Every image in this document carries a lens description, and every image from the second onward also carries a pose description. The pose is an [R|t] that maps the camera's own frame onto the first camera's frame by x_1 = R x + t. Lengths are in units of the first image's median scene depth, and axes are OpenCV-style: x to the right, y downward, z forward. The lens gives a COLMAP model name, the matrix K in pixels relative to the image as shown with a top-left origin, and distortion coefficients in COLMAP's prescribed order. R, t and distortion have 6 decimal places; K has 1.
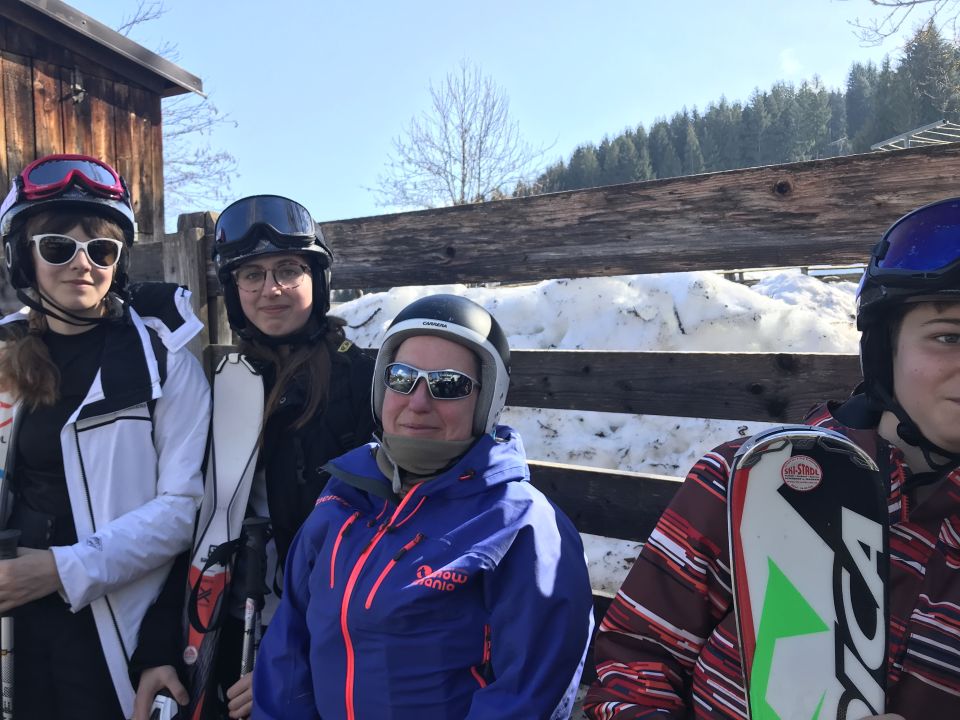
lens RADIAL K [[806.2, 0, 473.1], [0, 806.2, 343.1], [0, 0, 1]] dist [0.021921, -0.000752]
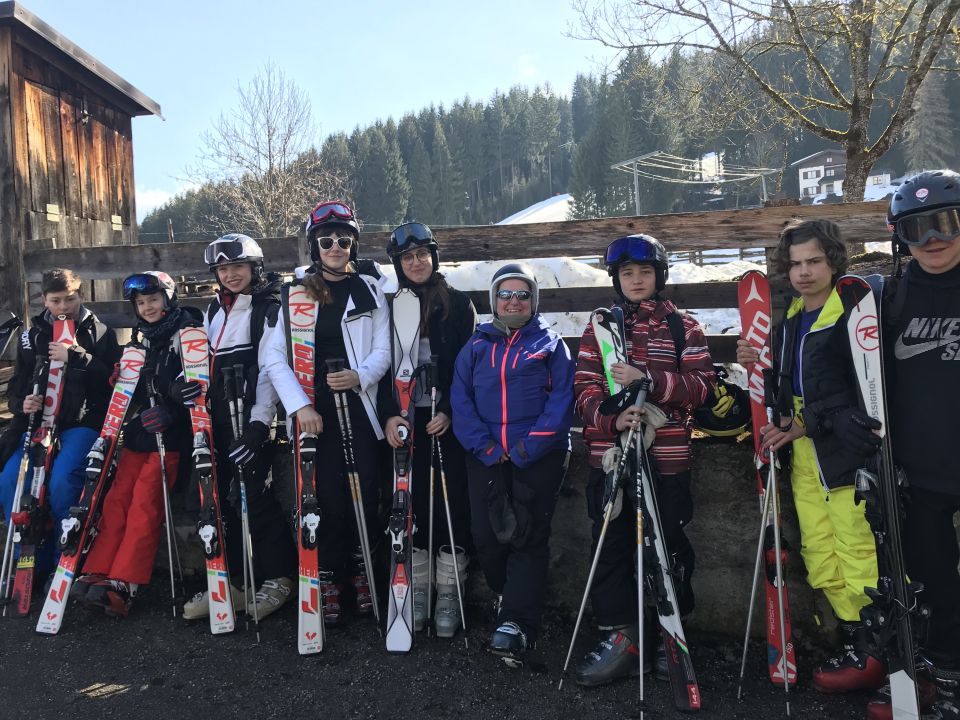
lens RADIAL K [[795.2, 0, 470.5], [0, 795.2, 364.4], [0, 0, 1]] dist [0.027603, -0.015441]
pose [[0.954483, -0.030580, 0.296692, -0.114656], [0.018315, 0.998862, 0.044031, 0.018330], [-0.297701, -0.036593, 0.953958, -0.172650]]
